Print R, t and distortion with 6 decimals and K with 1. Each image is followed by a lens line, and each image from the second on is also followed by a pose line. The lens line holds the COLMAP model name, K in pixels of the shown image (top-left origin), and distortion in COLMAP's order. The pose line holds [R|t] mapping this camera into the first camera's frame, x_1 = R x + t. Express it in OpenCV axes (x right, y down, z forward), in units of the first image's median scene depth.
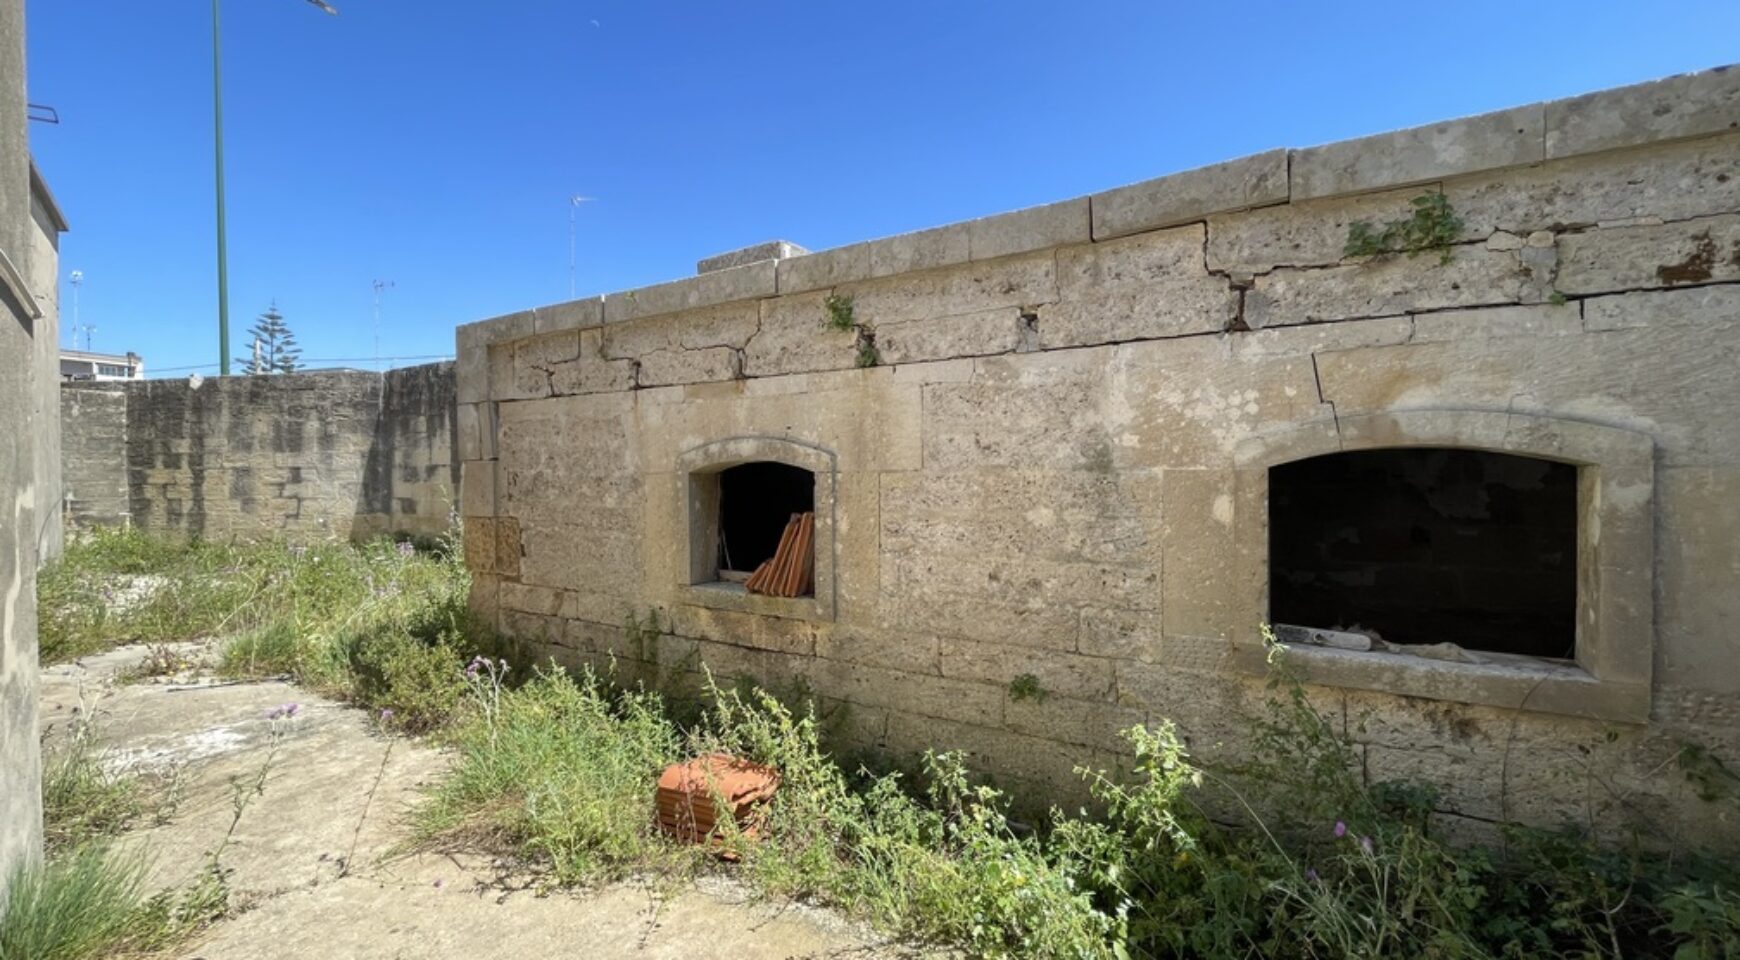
lens RADIAL K [[707.4, 0, 863.6], [0, 707.4, 474.5], [0, 0, 1]] dist [-0.001789, -0.000470]
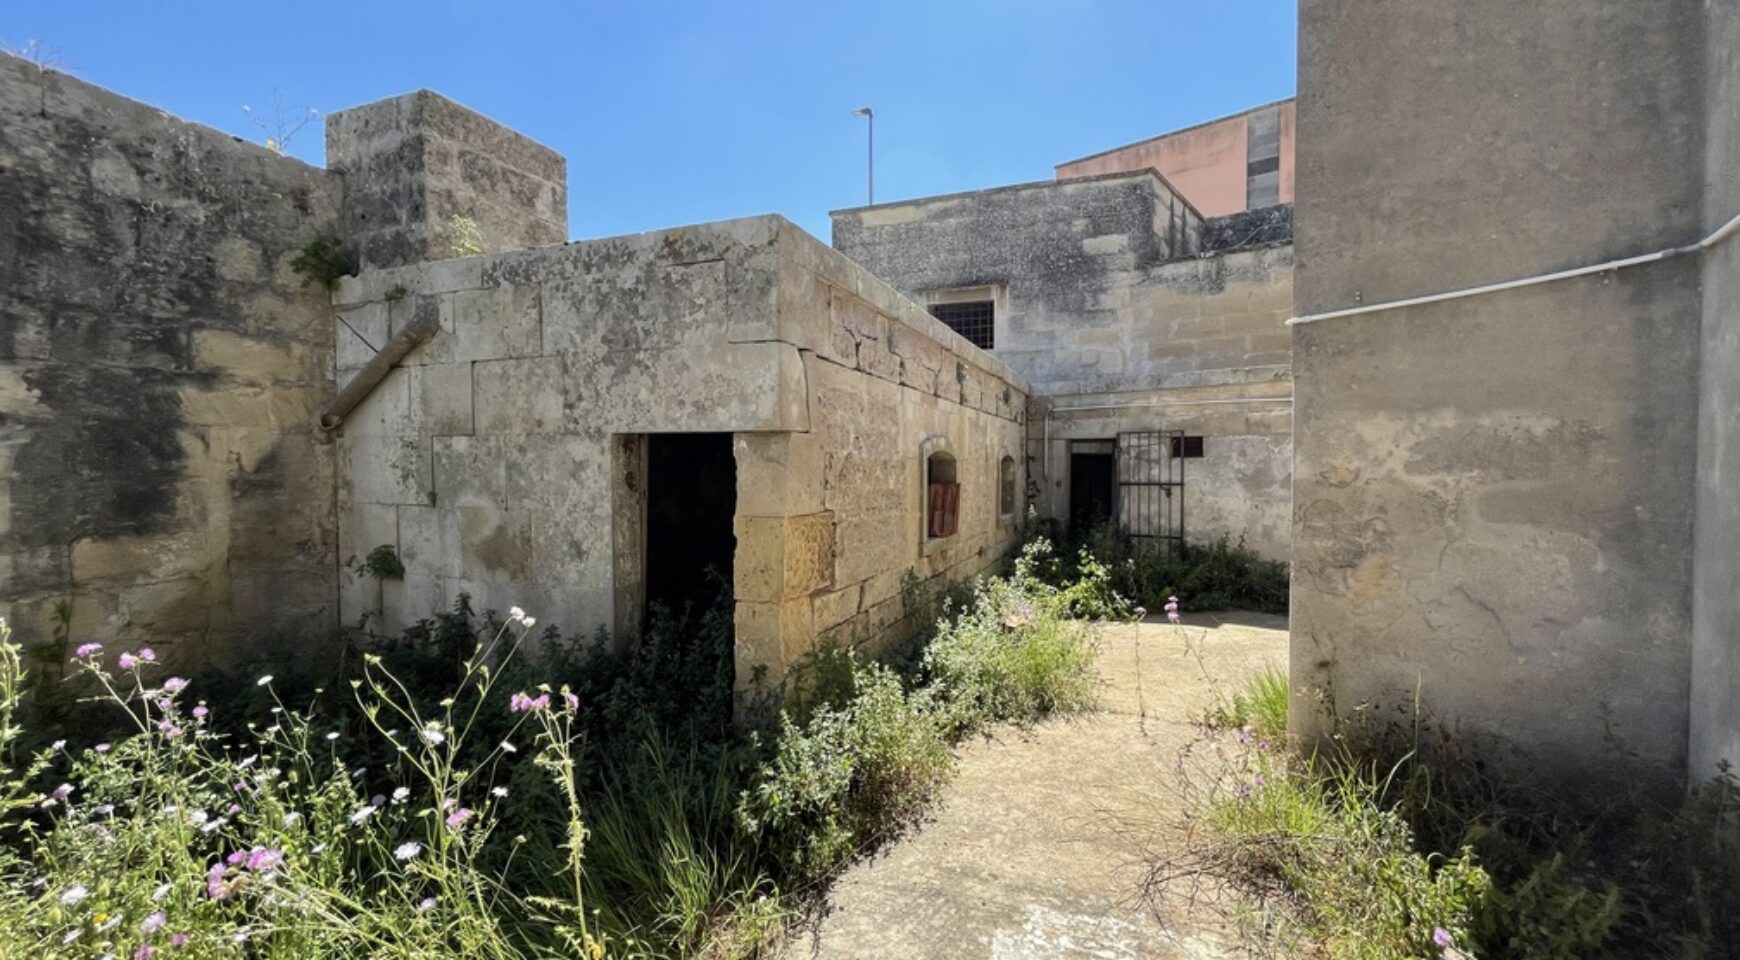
lens RADIAL K [[707.4, 0, 865.6], [0, 707.4, 483.2], [0, 0, 1]] dist [-0.001789, -0.000470]
pose [[-0.155120, -0.010848, 0.987836, -1.346671], [0.010490, 0.999865, 0.012627, 0.023046], [-0.987840, 0.012321, -0.154985, 1.142938]]
